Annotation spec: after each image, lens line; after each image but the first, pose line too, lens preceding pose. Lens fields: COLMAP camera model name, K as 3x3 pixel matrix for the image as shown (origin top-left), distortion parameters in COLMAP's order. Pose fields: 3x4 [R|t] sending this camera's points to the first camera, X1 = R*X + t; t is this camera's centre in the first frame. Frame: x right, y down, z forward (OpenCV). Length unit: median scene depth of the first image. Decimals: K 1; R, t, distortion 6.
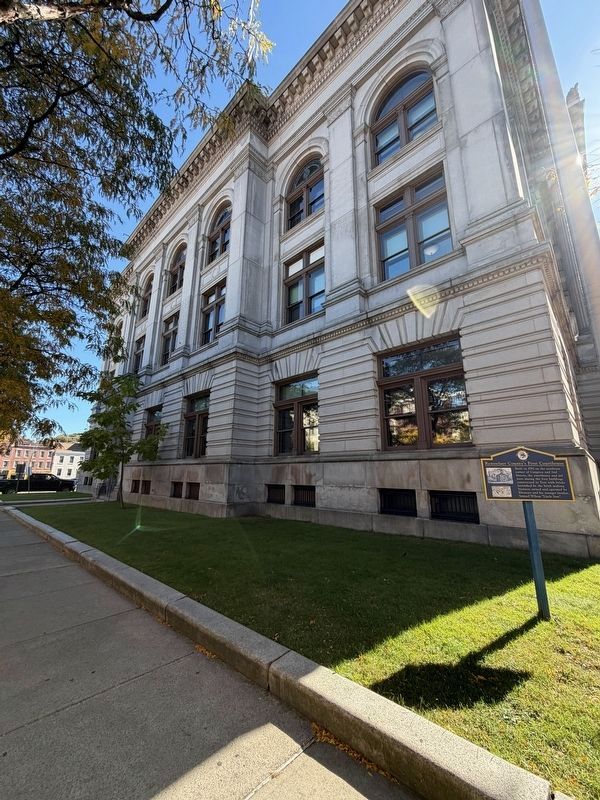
lens RADIAL K [[318.0, 0, 300.9], [0, 318.0, 397.4], [0, 0, 1]] dist [-0.000046, -0.000026]
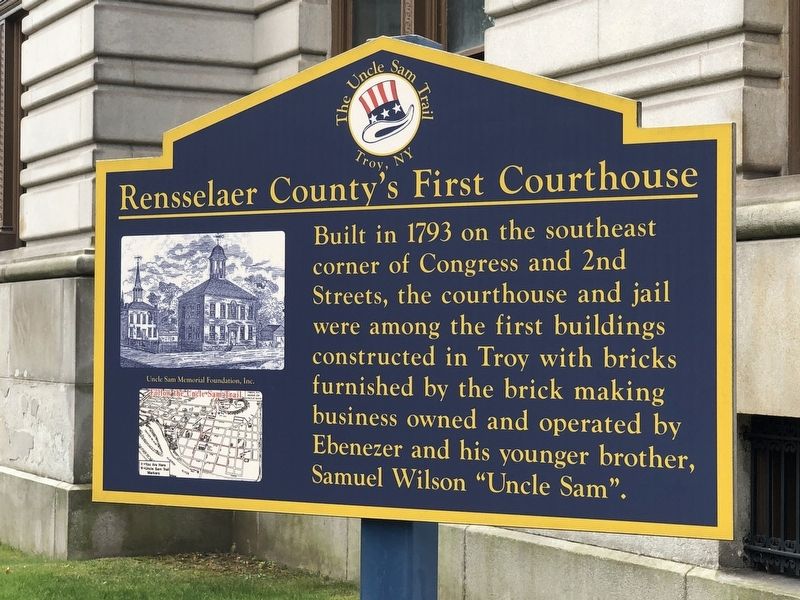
lens RADIAL K [[1732.3, 0, 399.9], [0, 1732.3, 300.5], [0, 0, 1]] dist [0.022565, 0.000000]
pose [[0.944904, -0.006874, -0.327276, 0.896600], [0.076007, 0.977063, 0.198924, 0.127956], [0.318402, -0.212839, 0.923753, 0.449322]]
